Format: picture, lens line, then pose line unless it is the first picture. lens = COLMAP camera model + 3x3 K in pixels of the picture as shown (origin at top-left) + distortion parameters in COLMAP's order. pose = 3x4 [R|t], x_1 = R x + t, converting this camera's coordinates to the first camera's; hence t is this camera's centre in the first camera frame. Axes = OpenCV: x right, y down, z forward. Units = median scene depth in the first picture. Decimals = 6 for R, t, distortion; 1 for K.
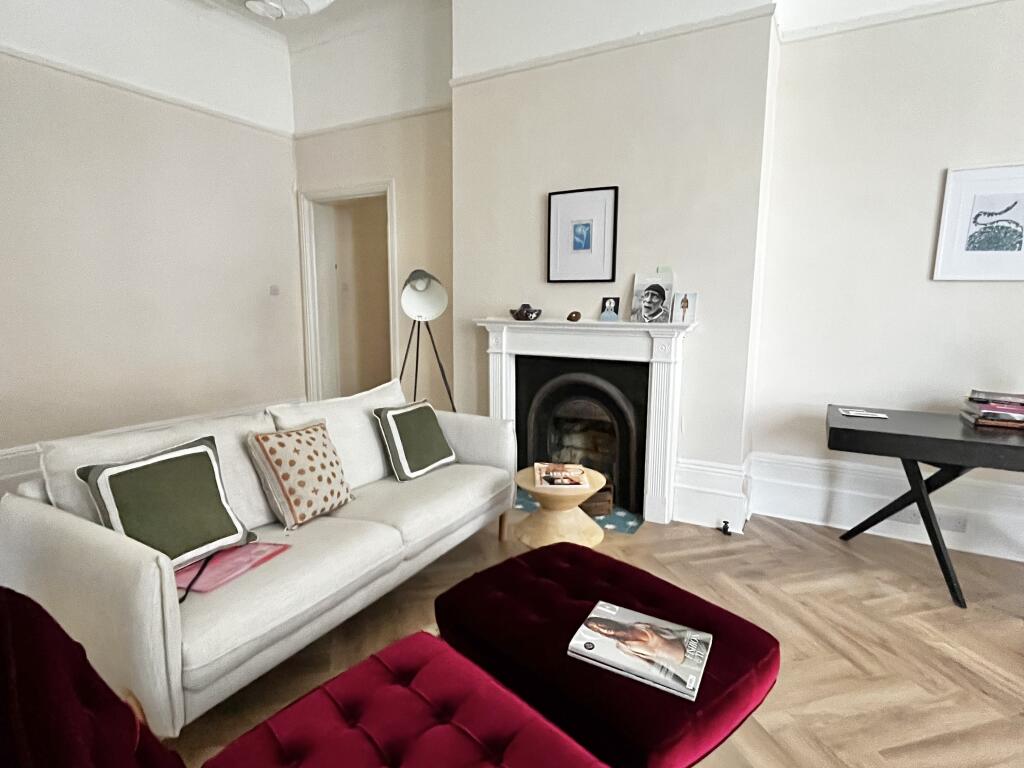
lens RADIAL K [[554.0, 0, 512.0], [0, 554.0, 384.0], [0, 0, 1]] dist [0.002368, 0.000781]
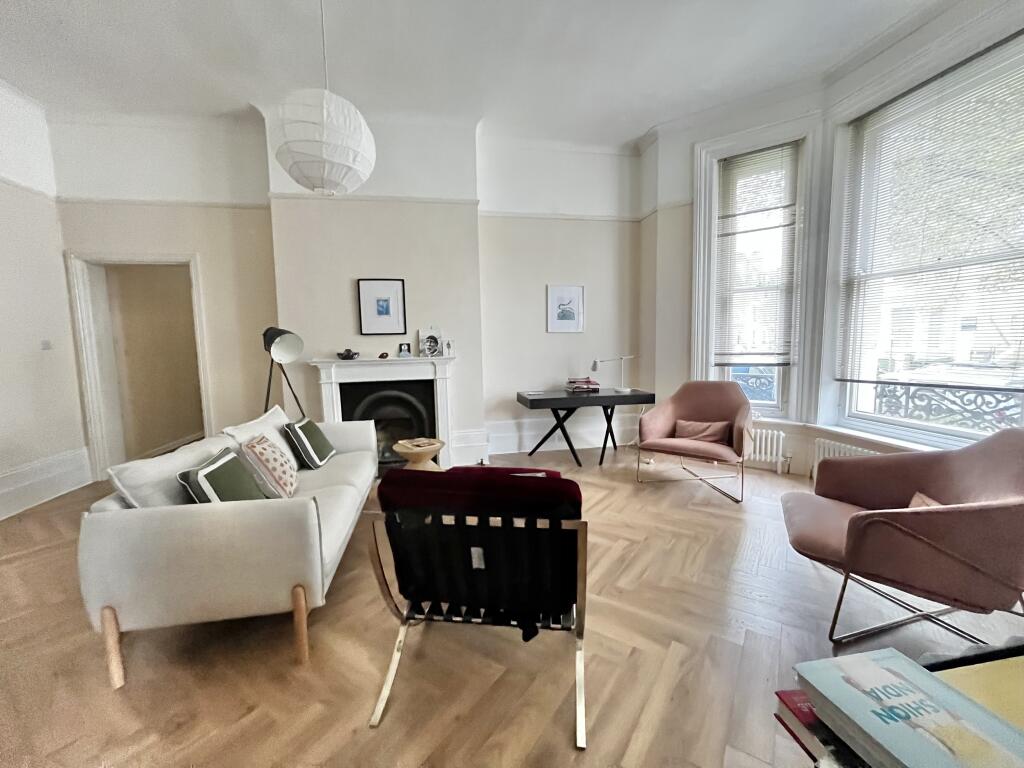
lens RADIAL K [[417.8, 0, 512.0], [0, 417.8, 384.0], [0, 0, 1]] dist [-0.001008, -0.000251]
pose [[0.766003, -0.087073, 0.636912, -0.400838], [0.122623, 0.992383, -0.011807, 0.021892], [-0.631033, 0.087144, 0.770846, -0.179151]]
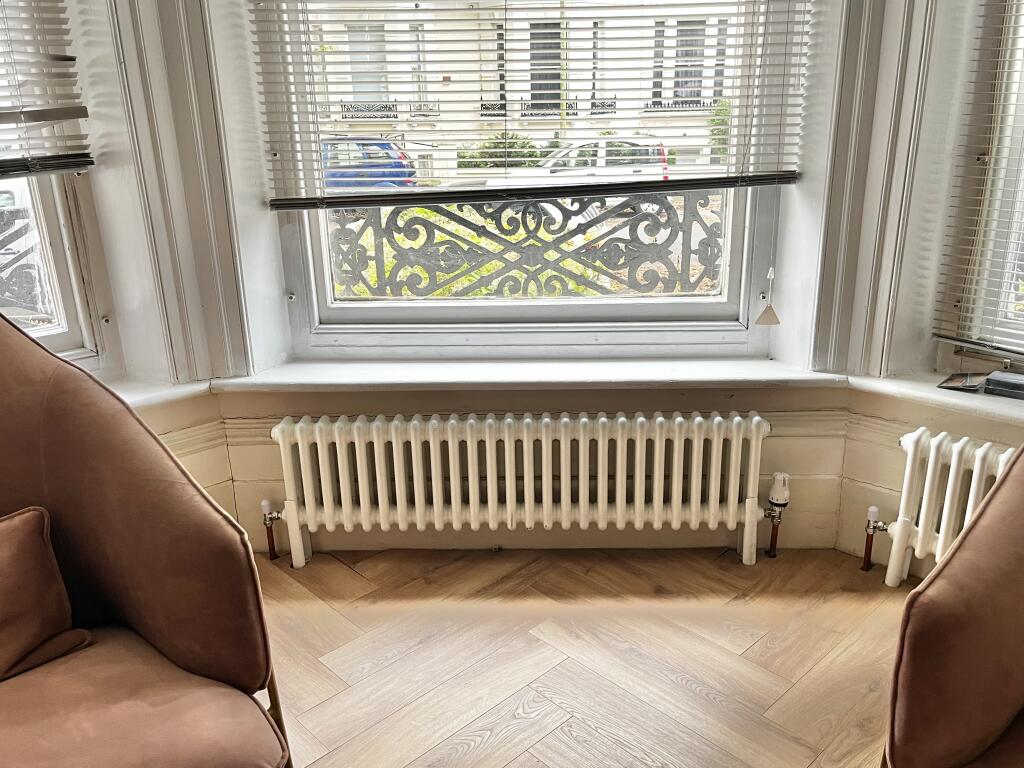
lens RADIAL K [[858.8, 0, 512.0], [0, 858.8, 384.0], [0, 0, 1]] dist [0.068946, -0.004566]
pose [[-0.473851, -0.281544, 0.834385, 0.317303], [0.152724, 0.906880, 0.392739, -0.002509], [-0.867260, 0.313530, -0.386728, 0.275595]]
